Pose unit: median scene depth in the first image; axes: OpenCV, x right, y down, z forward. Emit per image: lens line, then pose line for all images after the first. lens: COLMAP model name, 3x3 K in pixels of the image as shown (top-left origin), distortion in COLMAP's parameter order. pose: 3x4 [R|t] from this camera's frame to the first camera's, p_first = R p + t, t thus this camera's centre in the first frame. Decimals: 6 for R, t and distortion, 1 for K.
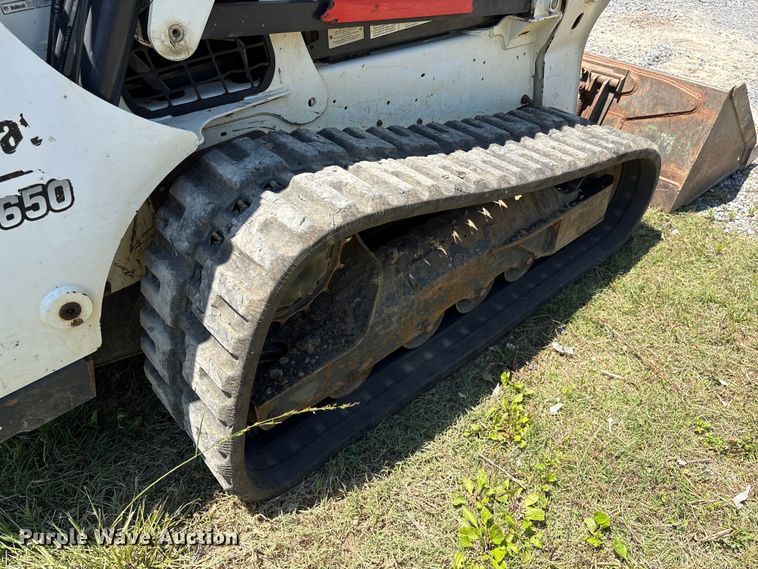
lens RADIAL K [[571.7, 0, 375.4], [0, 571.7, 283.4], [0, 0, 1]] dist [0.062482, -0.070170]
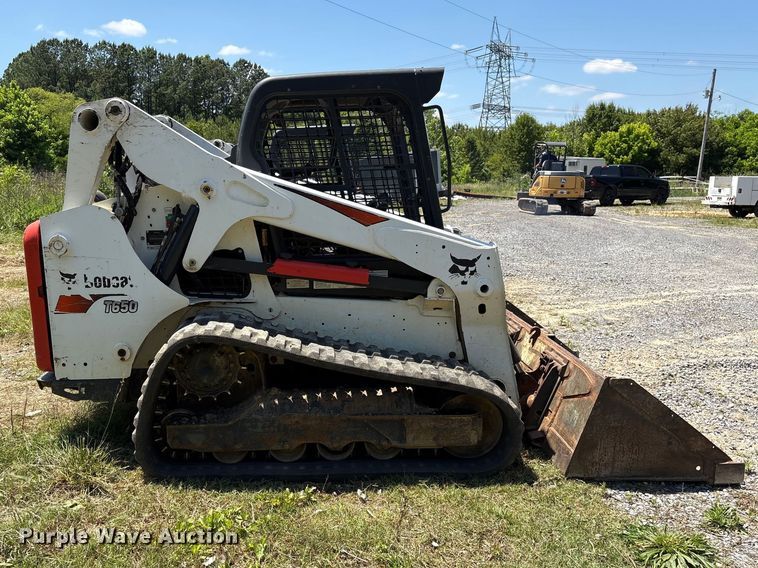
lens RADIAL K [[686.8, 0, 307.6], [0, 686.8, 301.2], [0, 0, 1]] dist [0.077017, -0.097527]
pose [[0.756654, 0.125414, -0.641674, 1.638244], [-0.413611, 0.851905, -0.321221, 0.402137], [0.506360, 0.508457, 0.696470, -0.660931]]
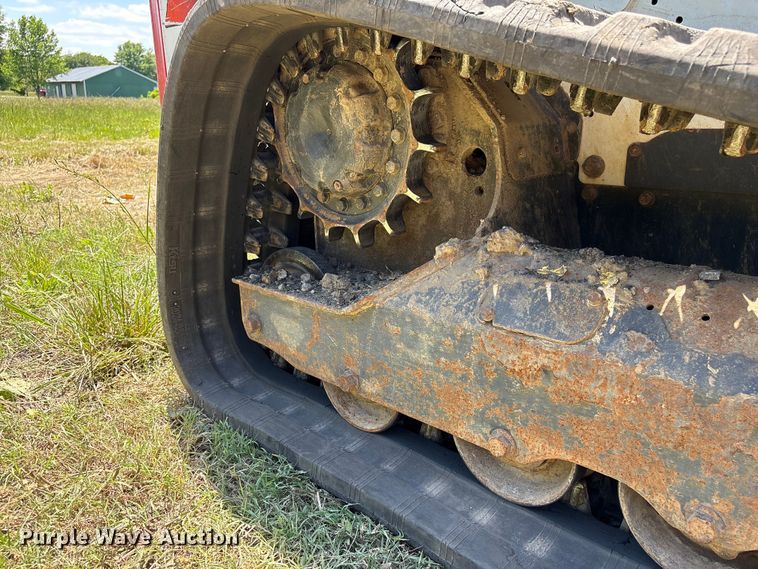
lens RADIAL K [[581.5, 0, 376.9], [0, 581.5, 278.4], [0, 0, 1]] dist [0.052663, -0.071598]
pose [[0.112106, 0.281232, -0.953069, 0.574032], [-0.631022, 0.761057, 0.150348, -0.034671], [0.767622, 0.584553, 0.262782, 0.902216]]
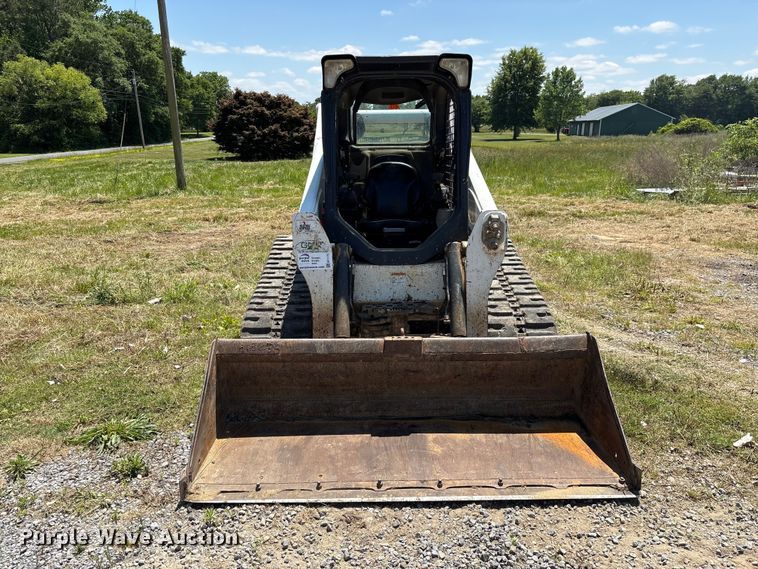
lens RADIAL K [[574.8, 0, 374.5], [0, 574.8, 281.4], [0, 0, 1]] dist [0.055644, -0.064009]
pose [[-0.654080, 0.189279, -0.732361, 2.094085], [-0.468952, 0.658205, 0.588939, -2.175746], [0.593518, 0.728656, -0.341756, 2.471033]]
